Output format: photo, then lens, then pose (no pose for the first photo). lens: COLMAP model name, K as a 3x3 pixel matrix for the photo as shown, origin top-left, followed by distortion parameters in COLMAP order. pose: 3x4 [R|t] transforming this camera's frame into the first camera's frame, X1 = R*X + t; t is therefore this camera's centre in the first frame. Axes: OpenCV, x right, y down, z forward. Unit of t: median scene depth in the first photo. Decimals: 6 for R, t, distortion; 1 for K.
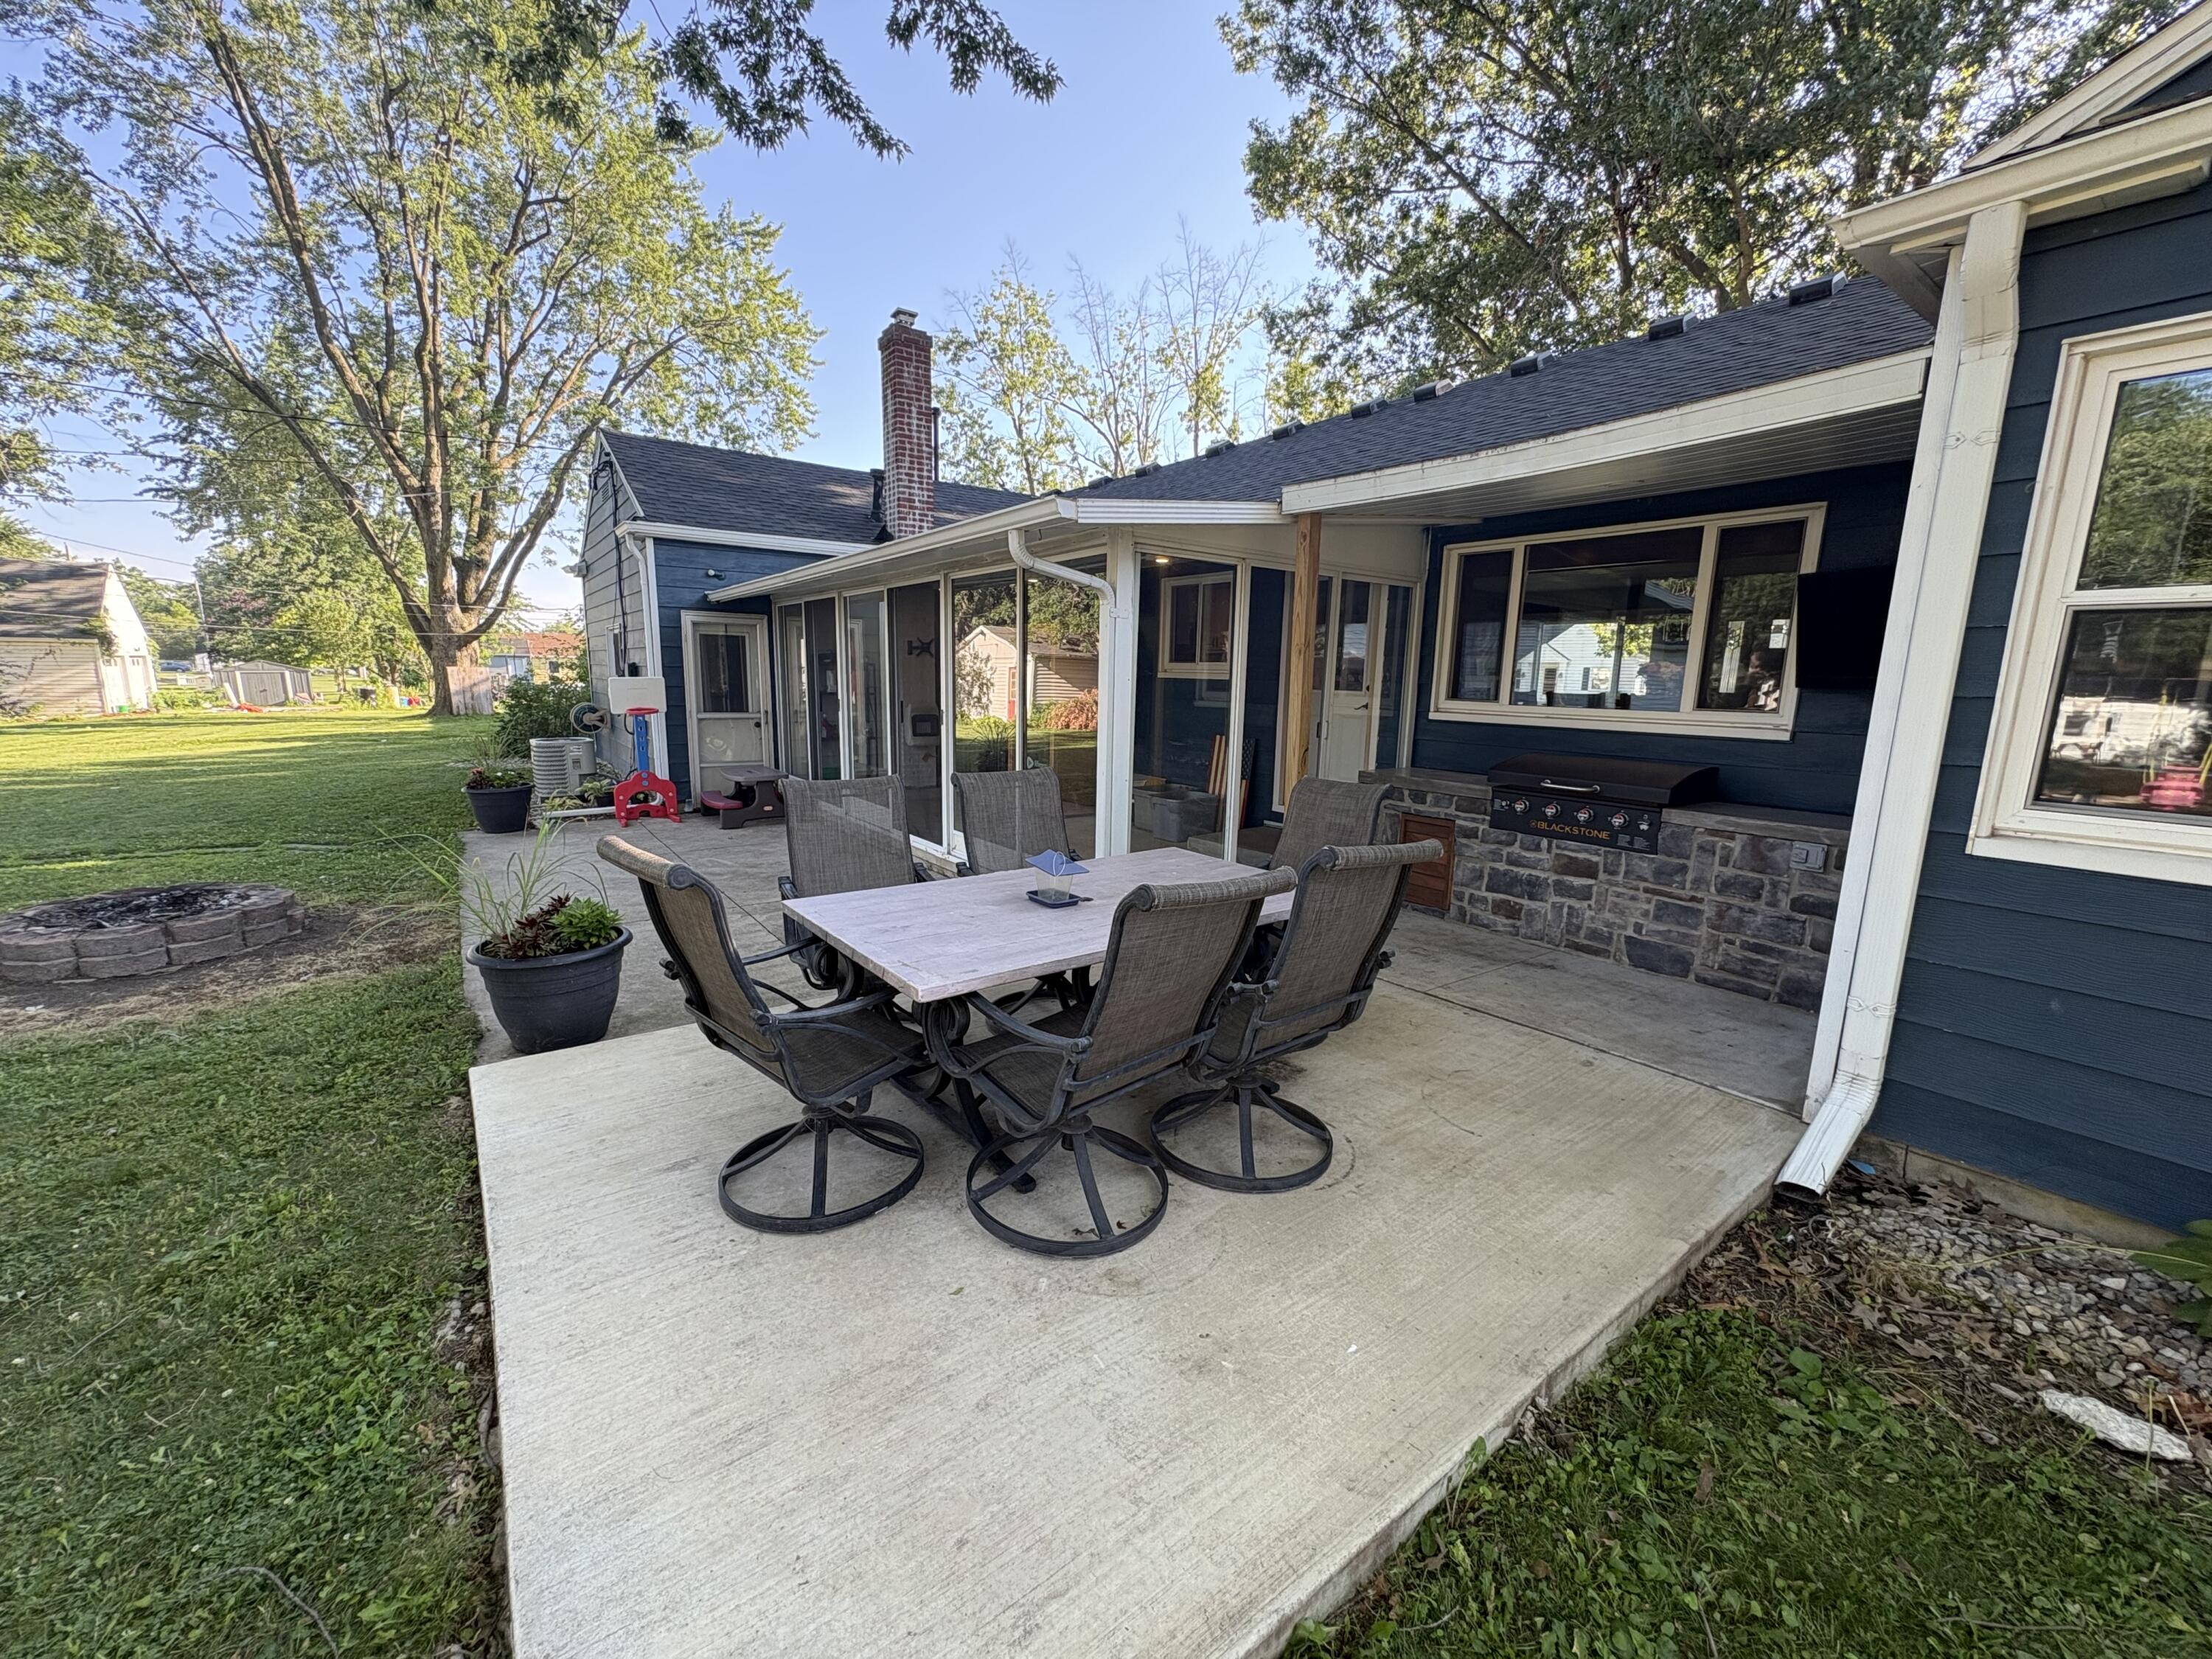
lens RADIAL K [[882.4, 0, 1103.7], [0, 882.4, 829.3], [0, 0, 1]] dist [-0.001092, 0.000032]
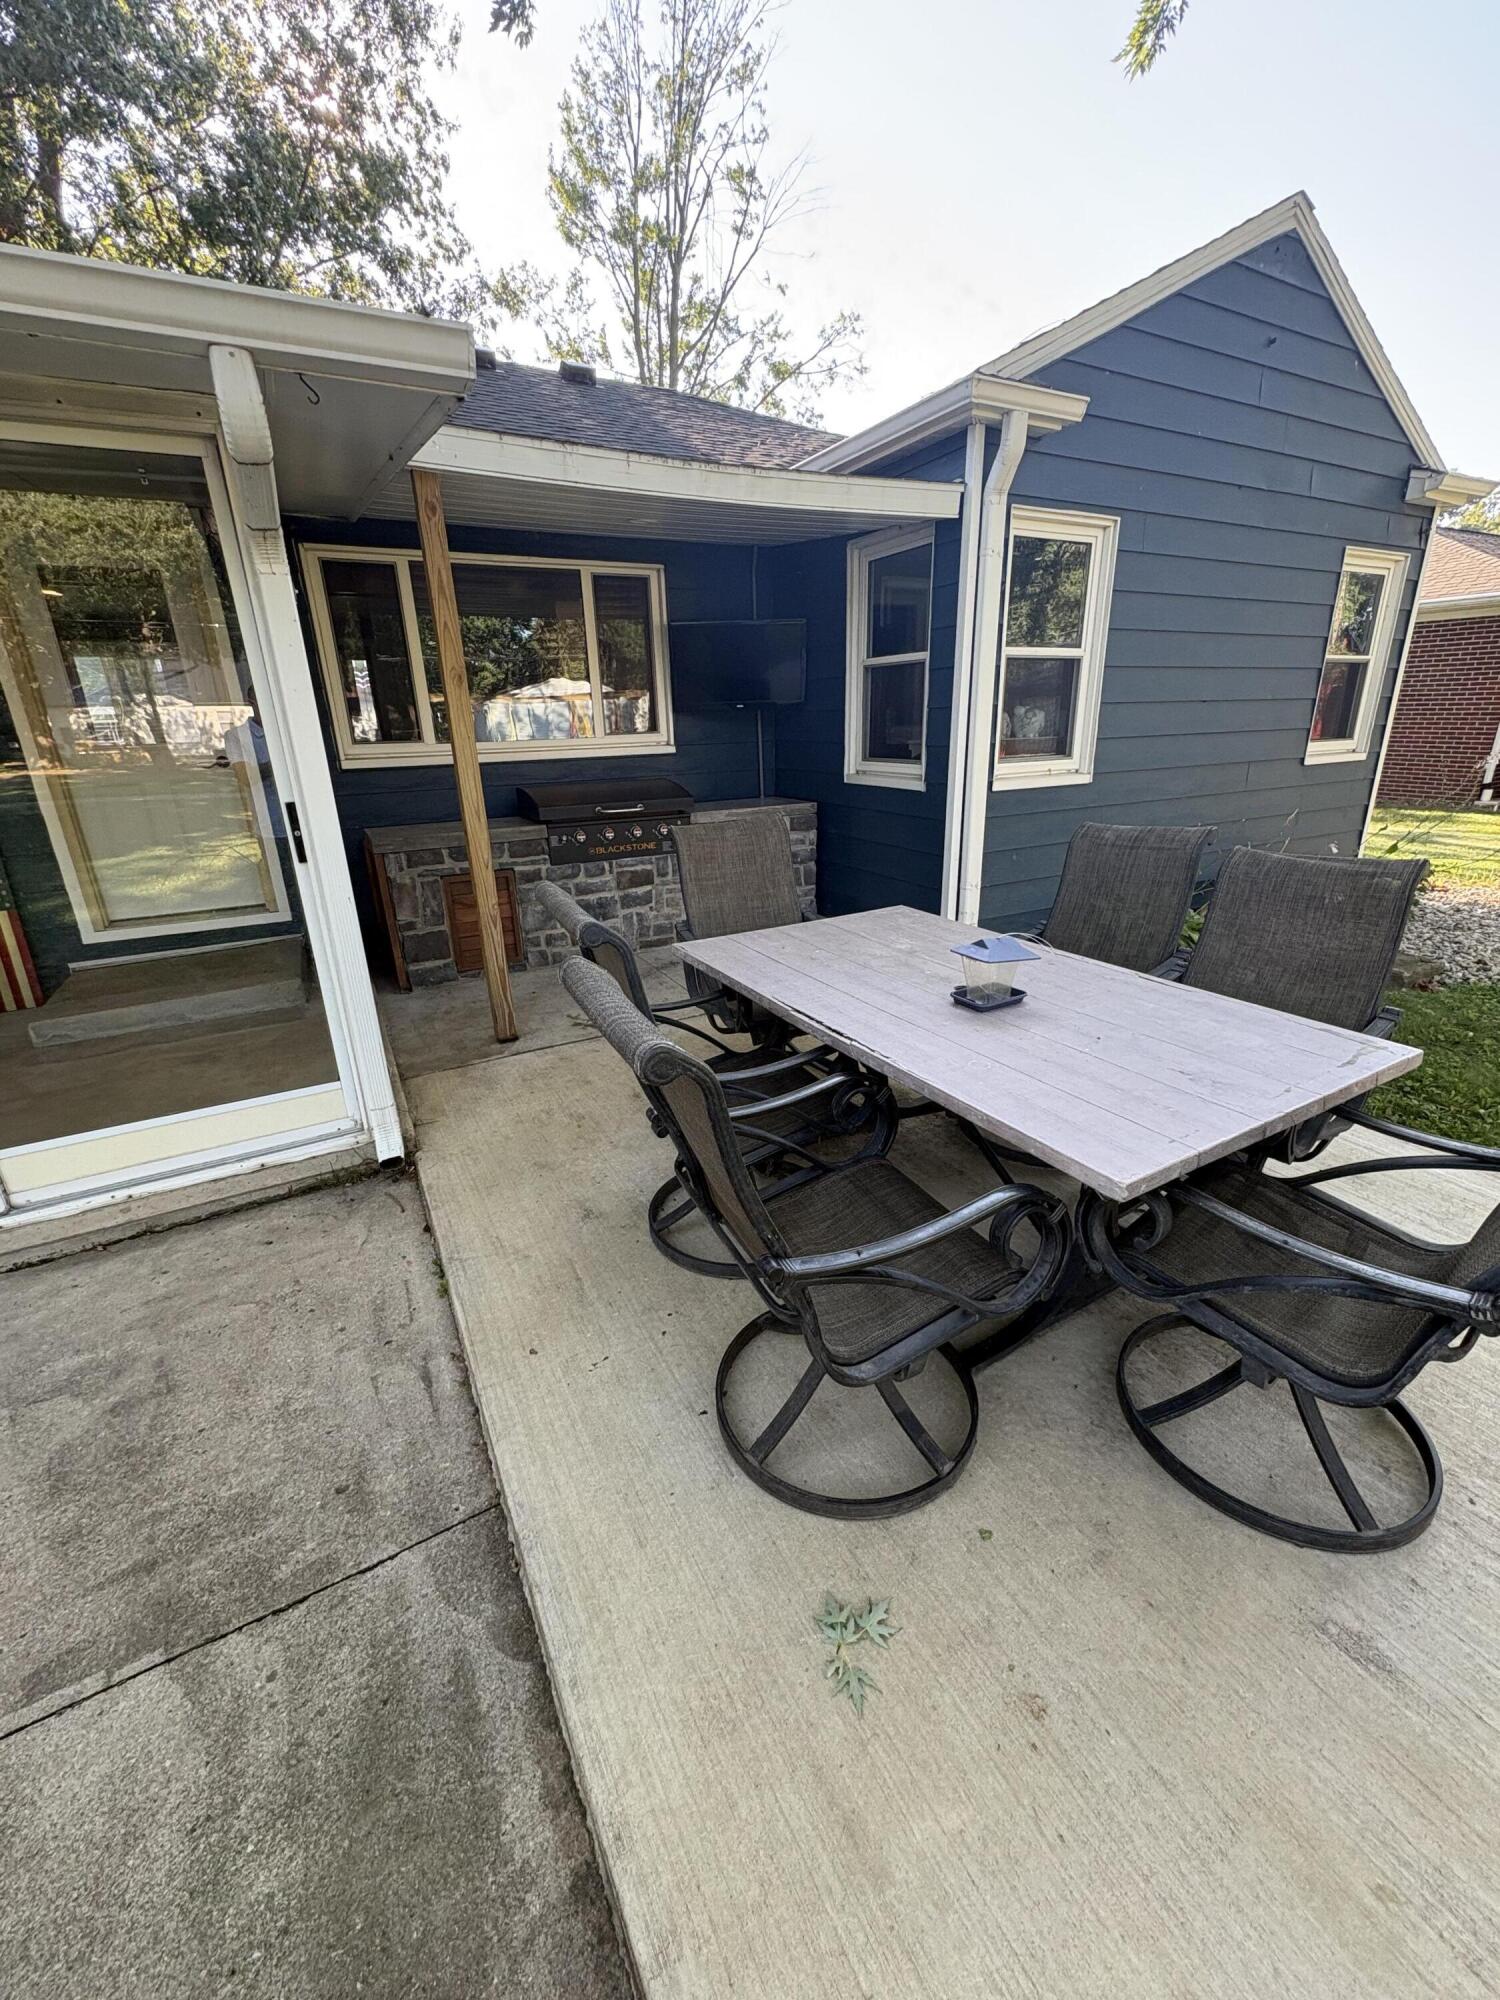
lens RADIAL K [[797.9, 0, 749.3], [0, 797.9, 998.9], [0, 0, 1]] dist [-0.001092, 0.000032]
pose [[0.140541, -0.355259, 0.924142, -0.471812], [0.201746, 0.924099, 0.324561, -0.122675], [-0.969302, 0.140828, 0.201545, 0.677677]]
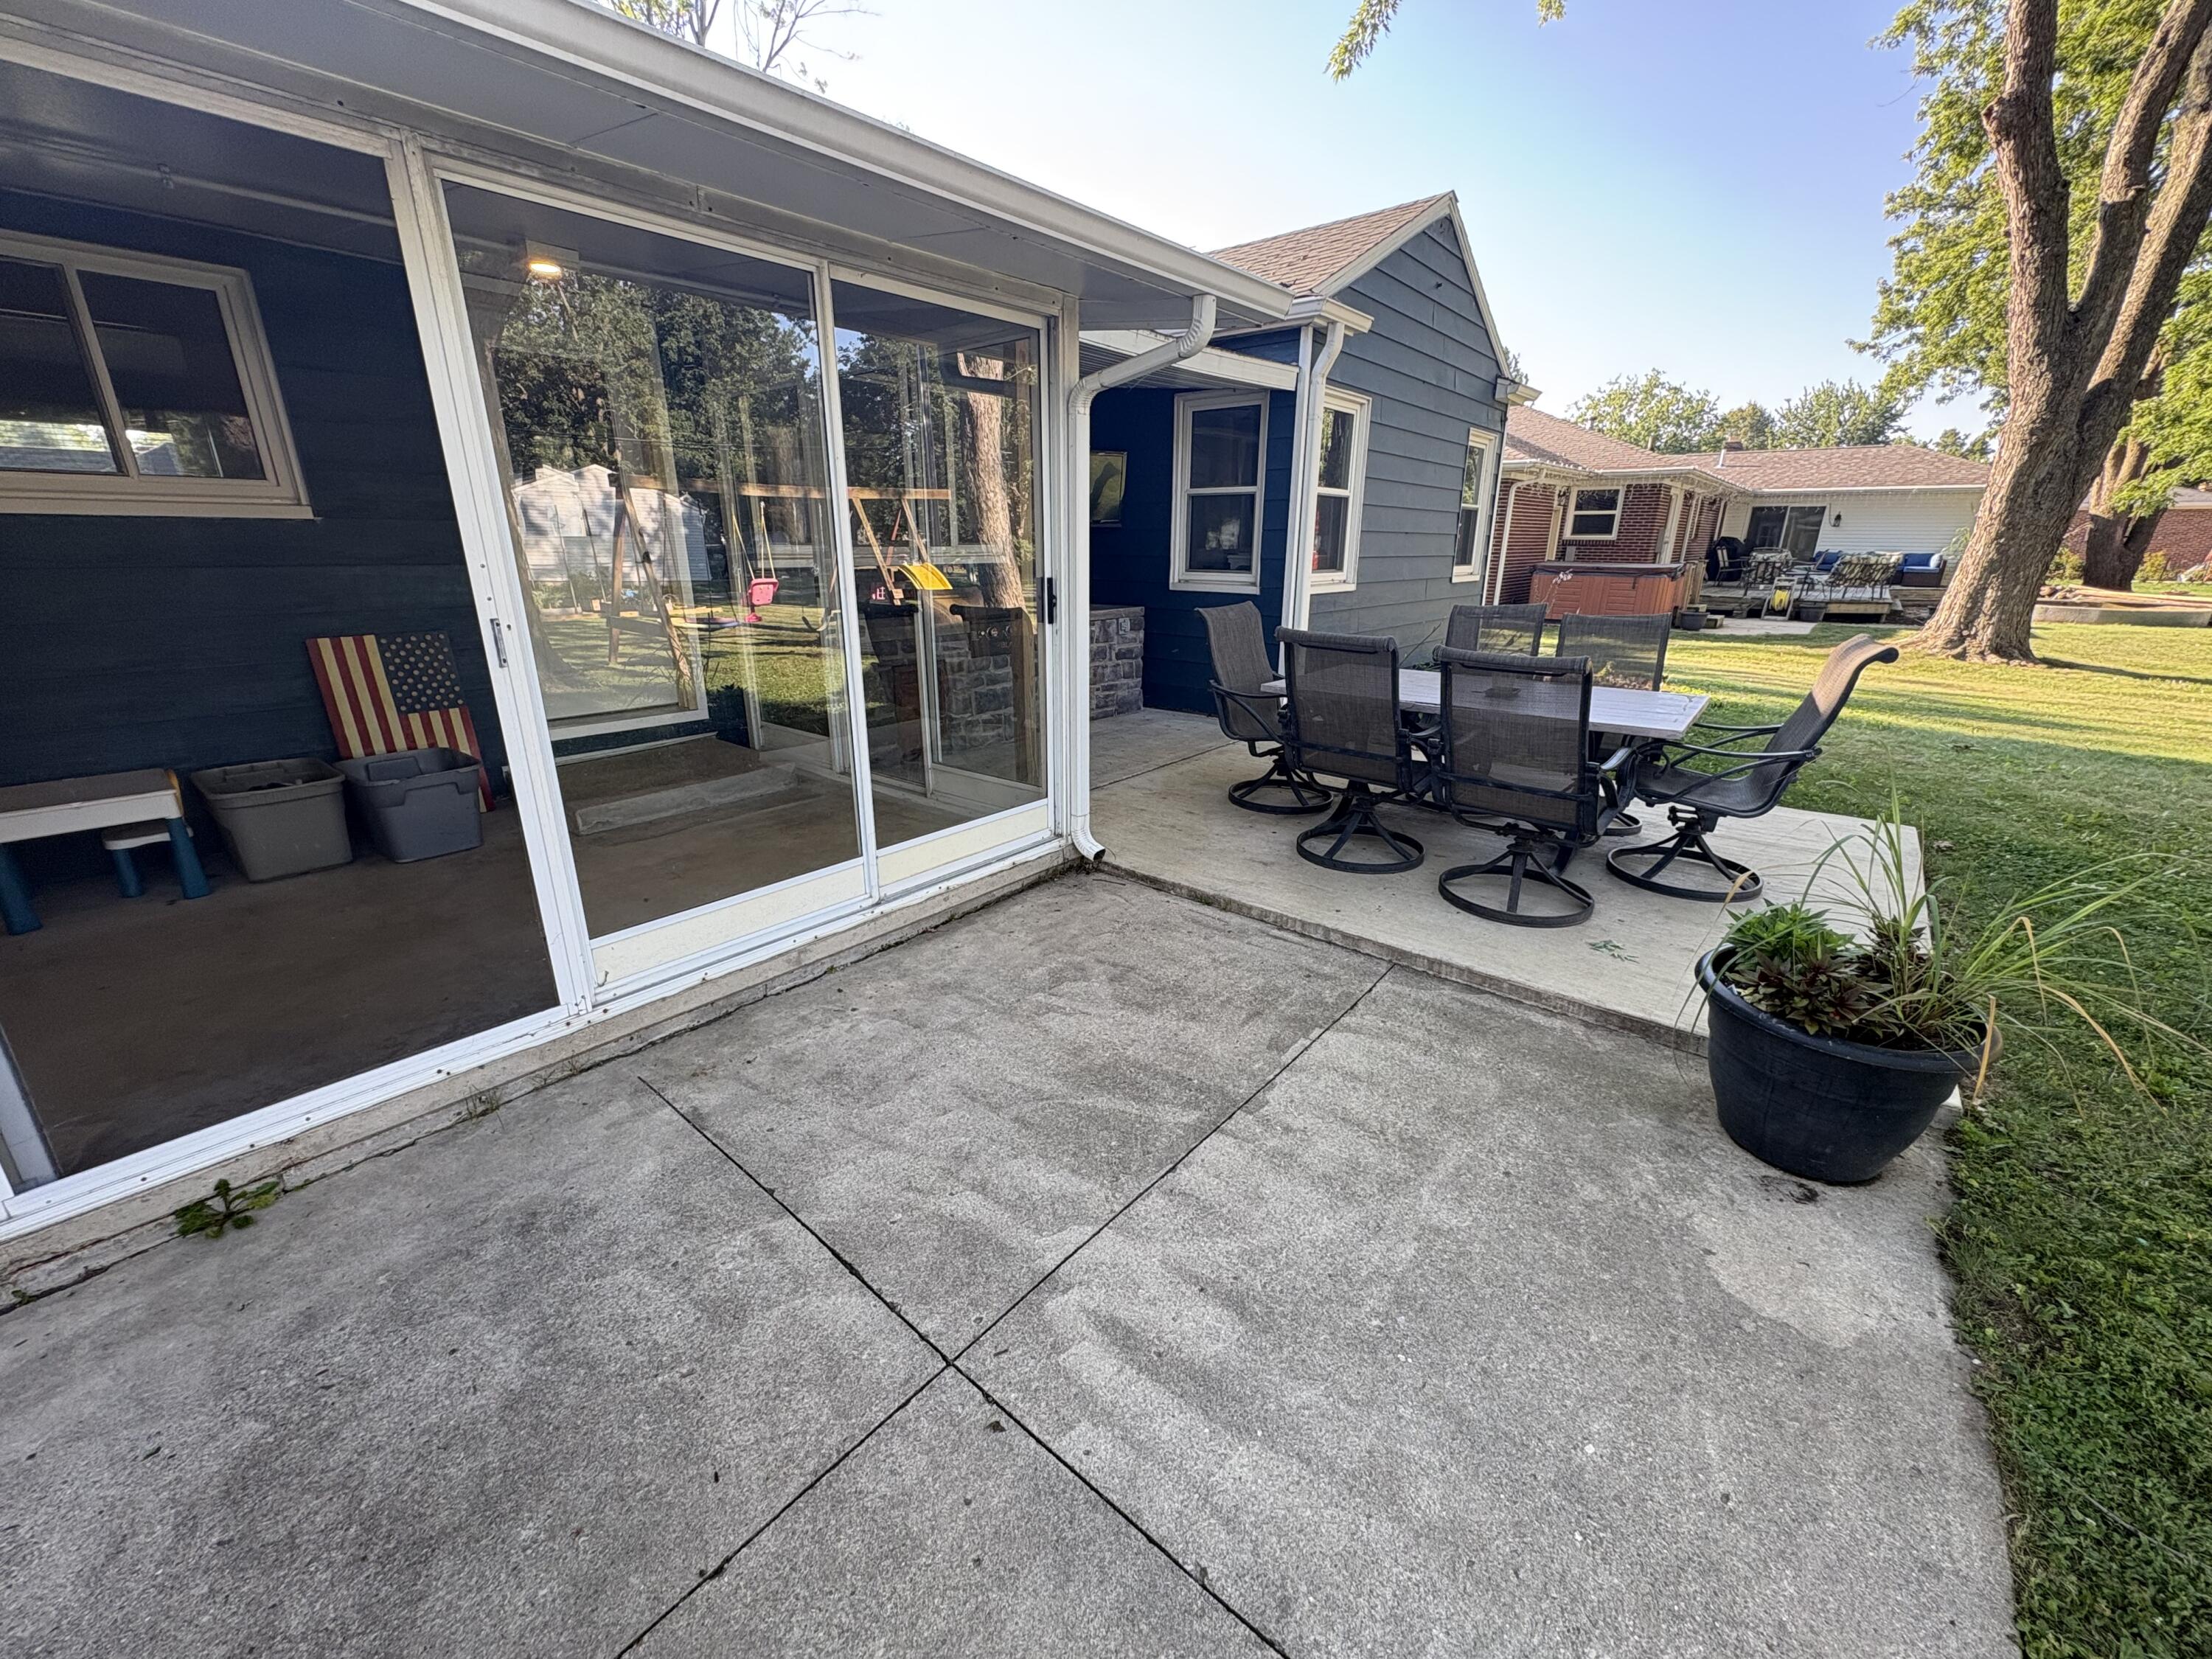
lens RADIAL K [[882.4, 0, 1103.5], [0, 882.4, 829.3], [0, 0, 1]] dist [-0.001092, 0.000032]
pose [[-0.242242, -0.323572, 0.914669, -0.773319], [0.159575, 0.916622, 0.366524, -0.205757], [-0.957003, 0.234746, -0.170410, 1.186827]]
